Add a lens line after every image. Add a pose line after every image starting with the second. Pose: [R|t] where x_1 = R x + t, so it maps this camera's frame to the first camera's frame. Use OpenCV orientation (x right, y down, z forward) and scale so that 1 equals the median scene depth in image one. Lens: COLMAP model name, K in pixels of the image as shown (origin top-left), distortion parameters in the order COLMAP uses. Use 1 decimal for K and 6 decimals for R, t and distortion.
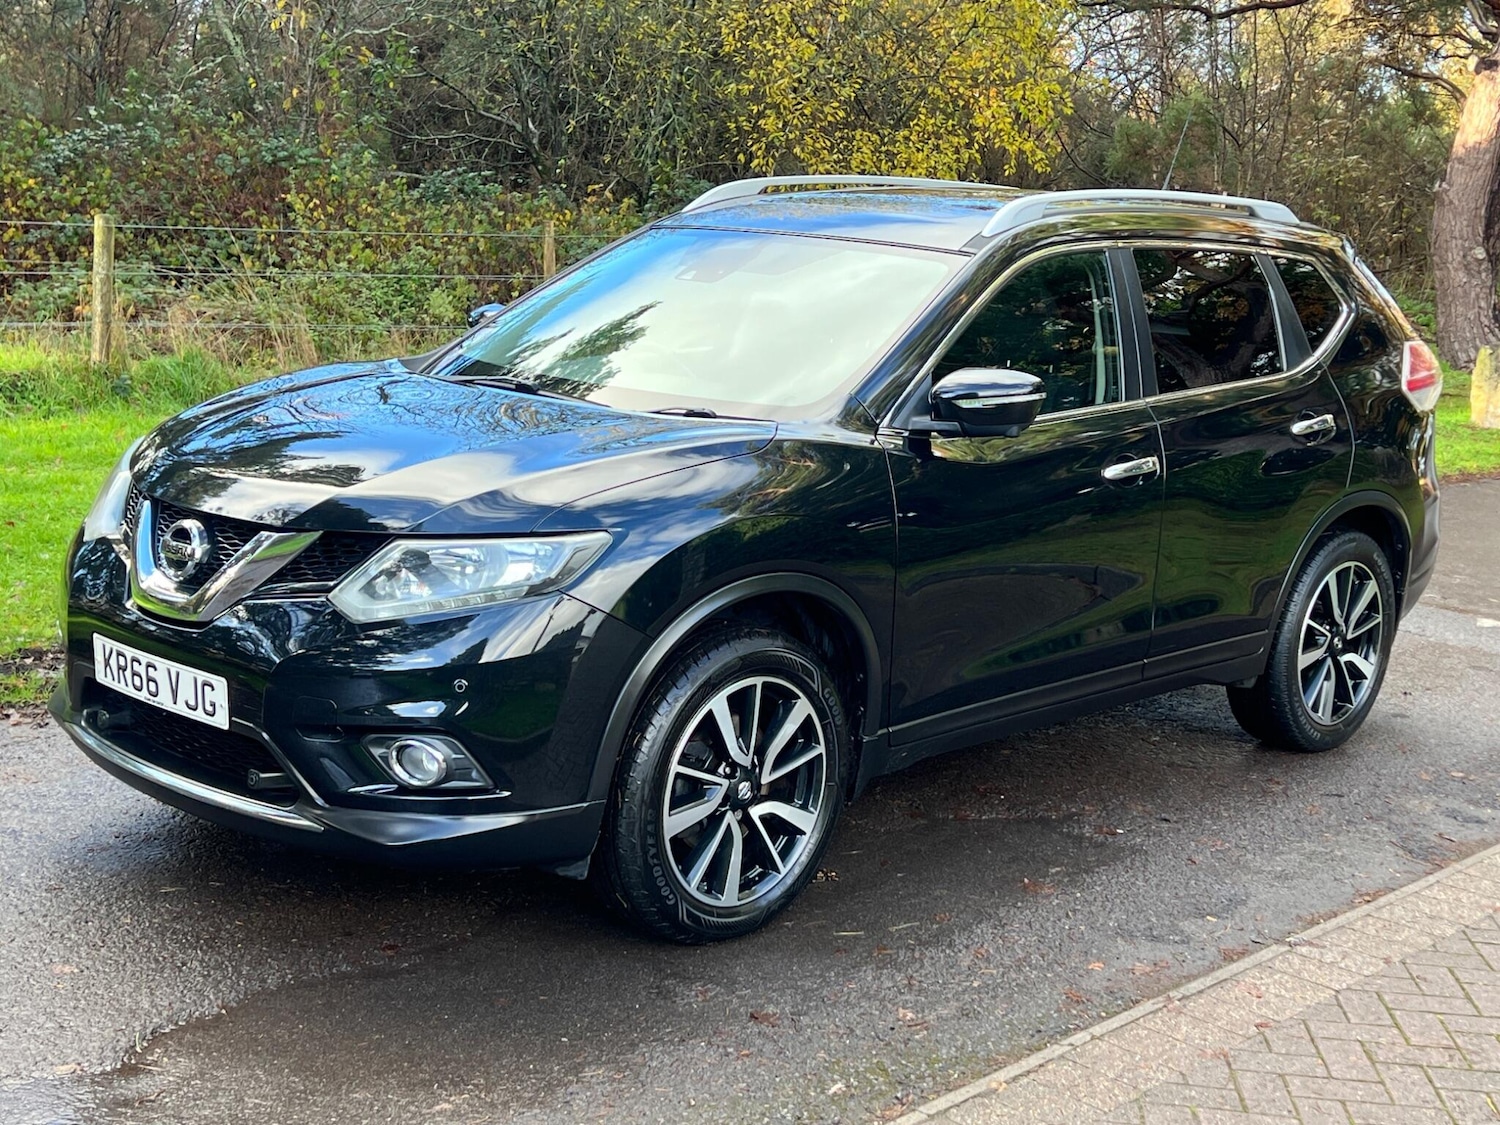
lens RADIAL K [[1821.2, 0, 750.0], [0, 1821.2, 562.5], [0, 0, 1]] dist [0.140667, -0.319710]
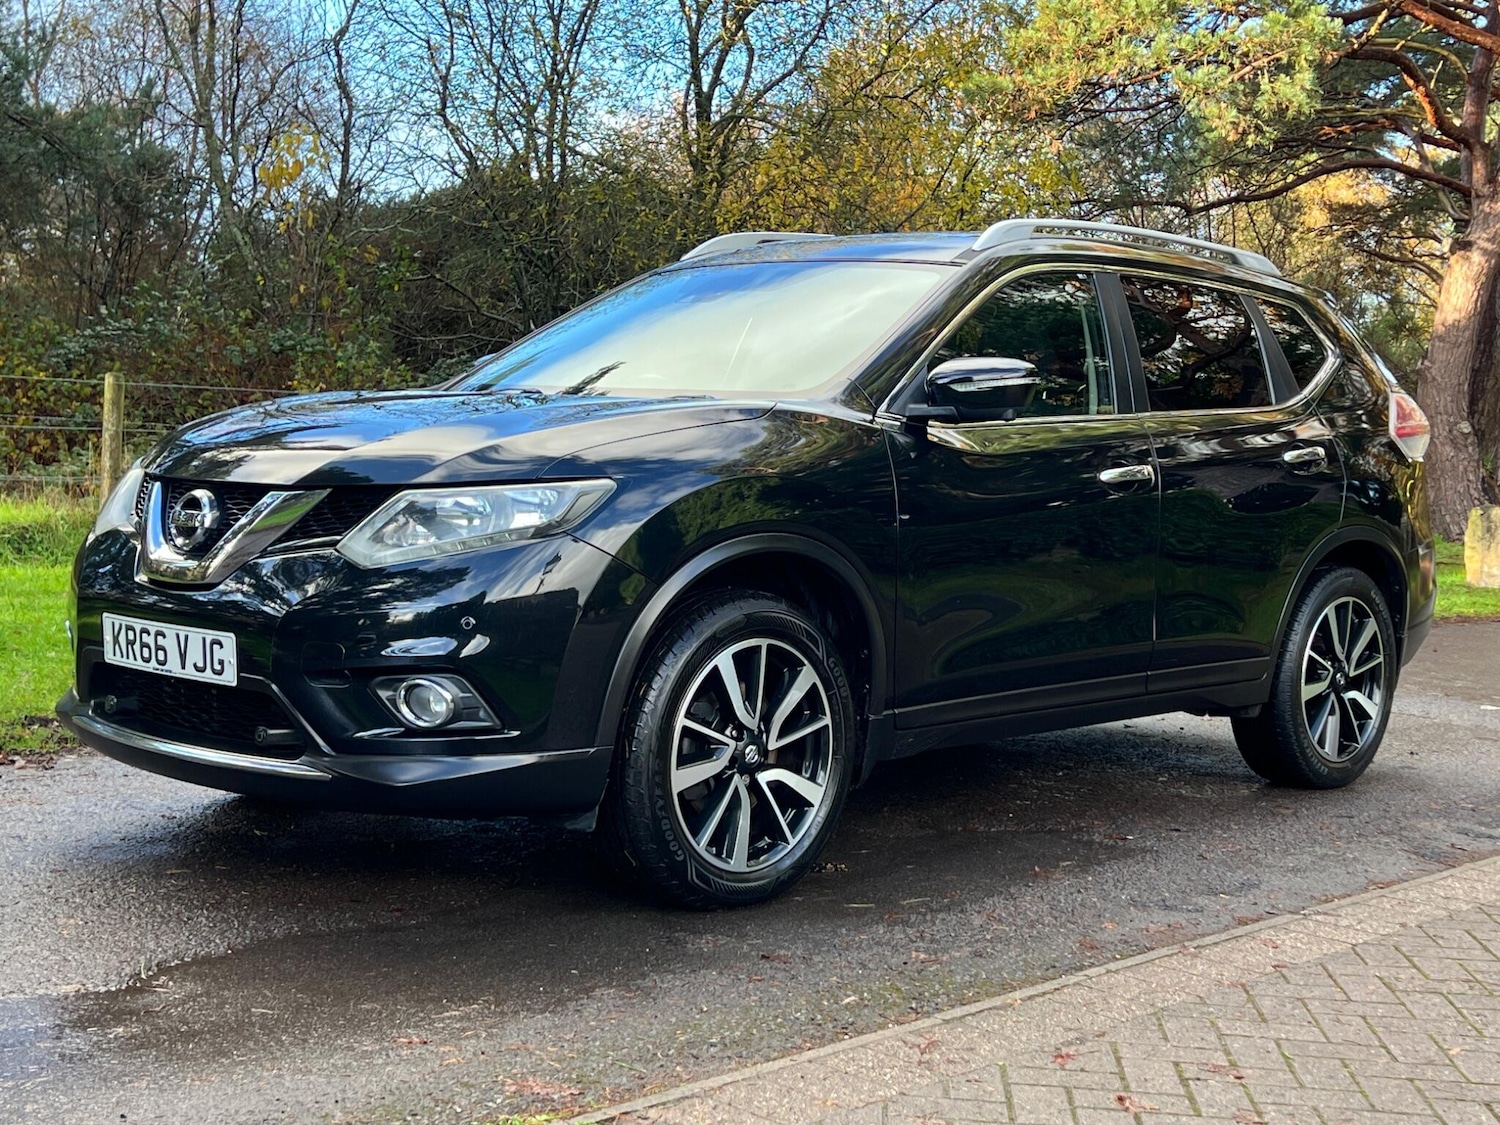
lens RADIAL K [[1820.3, 0, 755.2], [0, 1820.3, 588.9], [0, 0, 1]] dist [0.145334, -0.361110]
pose [[0.999811, -0.019260, 0.002593, -0.001803], [0.019426, 0.994295, -0.104878, 0.137057], [-0.000558, 0.104909, 0.994482, -0.003420]]
